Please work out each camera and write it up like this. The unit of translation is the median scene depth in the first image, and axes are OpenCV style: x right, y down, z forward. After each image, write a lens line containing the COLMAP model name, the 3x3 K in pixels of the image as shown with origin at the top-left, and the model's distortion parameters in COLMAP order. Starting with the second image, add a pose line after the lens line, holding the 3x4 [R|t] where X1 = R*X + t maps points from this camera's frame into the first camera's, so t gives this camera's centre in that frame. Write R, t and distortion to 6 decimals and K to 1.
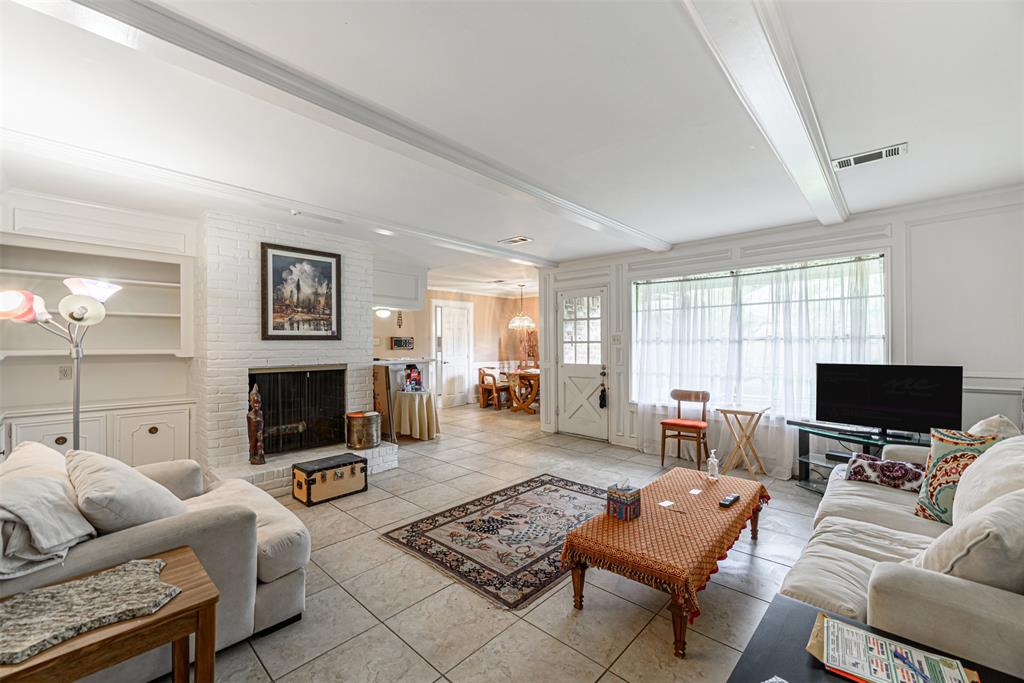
lens RADIAL K [[415.8, 0, 508.0], [0, 415.8, 348.4], [0, 0, 1]] dist [-0.003090, 0.000140]
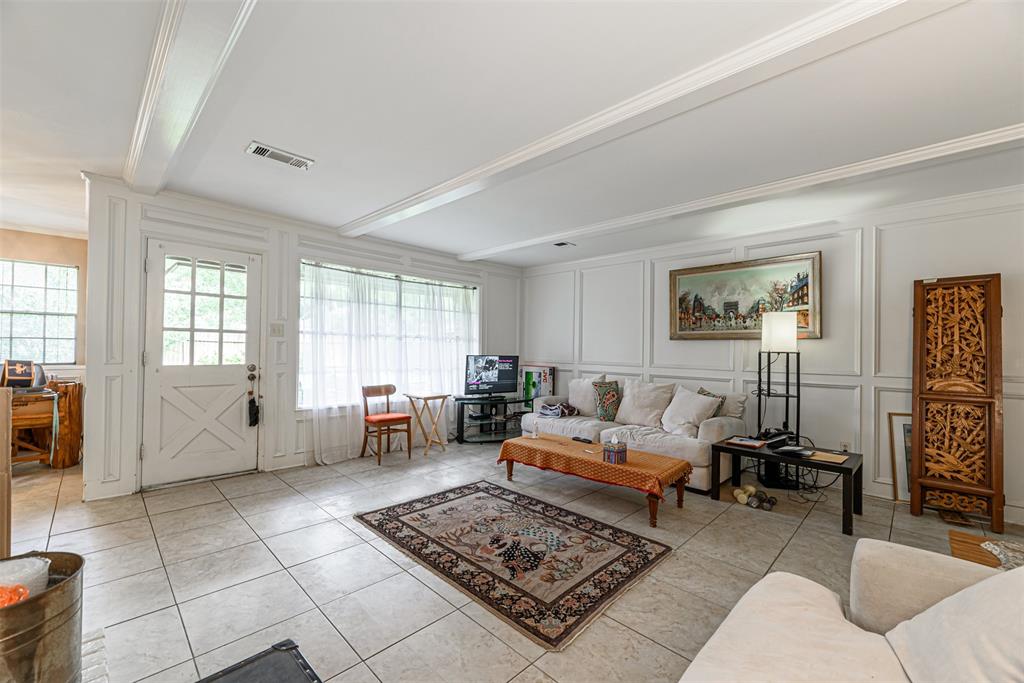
lens RADIAL K [[415.8, 0, 514.8], [0, 415.8, 343.5], [0, 0, 1]] dist [-0.003090, 0.000140]
pose [[0.014127, 0.017533, 0.999746, -0.563334], [-0.009666, 0.999802, -0.017398, 0.014558], [-0.999853, -0.009418, 0.014294, 0.652561]]
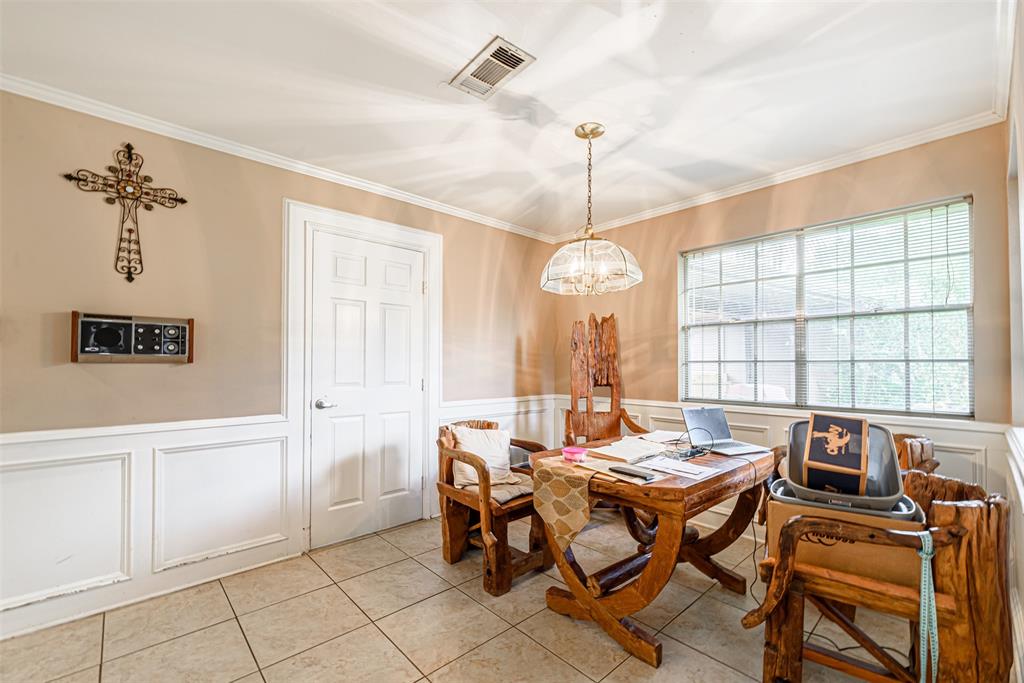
lens RADIAL K [[415.8, 0, 507.6], [0, 415.8, 359.9], [0, 0, 1]] dist [-0.003090, 0.000140]
pose [[0.996417, 0.005447, -0.084403, 0.007163], [-0.006561, 0.999895, -0.012934, 0.003995], [0.084324, 0.013442, 0.996348, 1.291018]]
